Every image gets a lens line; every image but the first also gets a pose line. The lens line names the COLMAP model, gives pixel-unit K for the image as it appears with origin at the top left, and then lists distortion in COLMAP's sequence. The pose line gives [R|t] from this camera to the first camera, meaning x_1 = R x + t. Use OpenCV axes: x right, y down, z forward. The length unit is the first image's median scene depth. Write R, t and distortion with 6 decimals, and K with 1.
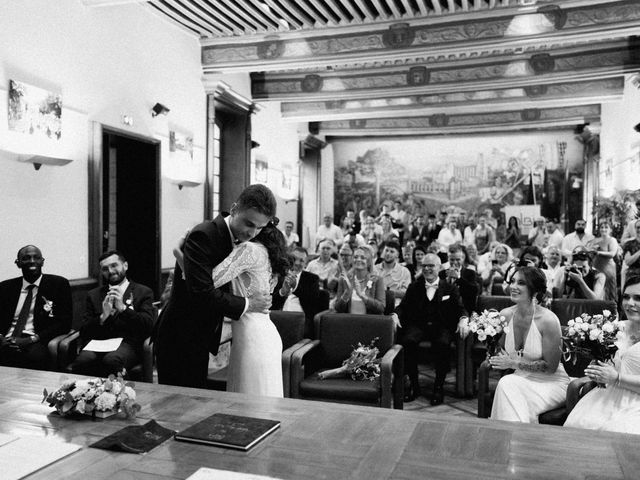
lens RADIAL K [[605.9, 0, 320.0], [0, 605.9, 240.0], [0, 0, 1]] dist [-0.003394, -0.012441]
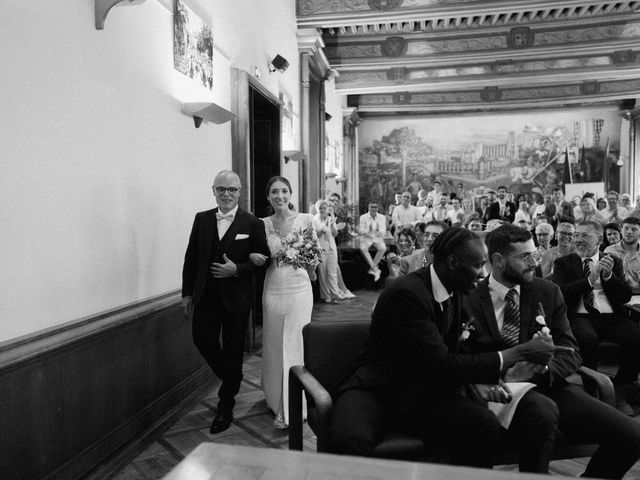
lens RADIAL K [[580.4, 0, 320.0], [0, 580.4, 240.0], [0, 0, 1]] dist [0.004214, -0.004171]
pose [[0.994302, -0.021463, 0.104421, -0.206494], [0.019084, 0.999536, 0.023734, 0.003971], [-0.104882, -0.021606, 0.994250, 0.145285]]
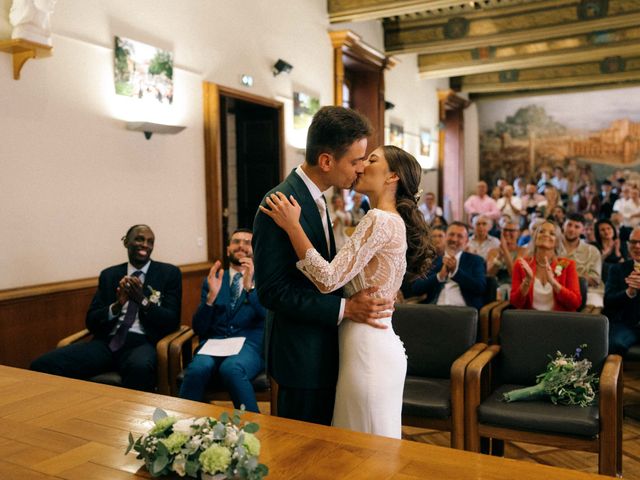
lens RADIAL K [[654.1, 0, 320.0], [0, 654.1, 240.0], [0, 0, 1]] dist [-0.001322, -0.005965]
pose [[0.979279, -0.012785, -0.202111, -0.018033], [0.019567, 0.999309, 0.031592, 0.002387], [0.201568, -0.034892, 0.978853, 0.062021]]
